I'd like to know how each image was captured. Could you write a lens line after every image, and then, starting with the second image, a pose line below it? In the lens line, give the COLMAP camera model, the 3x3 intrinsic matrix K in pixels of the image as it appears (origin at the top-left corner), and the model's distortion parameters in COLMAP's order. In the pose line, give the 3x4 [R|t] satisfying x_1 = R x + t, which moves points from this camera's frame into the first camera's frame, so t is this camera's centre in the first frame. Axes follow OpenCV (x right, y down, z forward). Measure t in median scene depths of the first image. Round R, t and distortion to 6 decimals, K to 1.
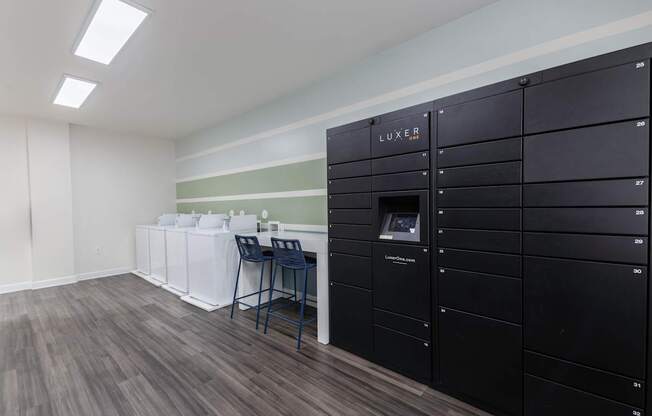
lens RADIAL K [[265.7, 0, 333.6], [0, 265.7, 211.2], [0, 0, 1]] dist [-0.000084, -0.000305]
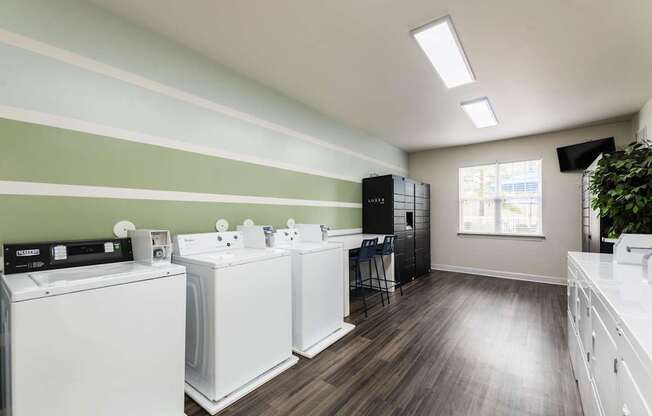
lens RADIAL K [[265.7, 0, 333.6], [0, 265.7, 211.2], [0, 0, 1]] dist [-0.000084, -0.000305]
pose [[-0.024575, 0.021127, 0.999475, -1.496020], [0.008744, 0.999743, -0.020918, -0.011502], [-0.999660, 0.008225, -0.024753, 1.166642]]
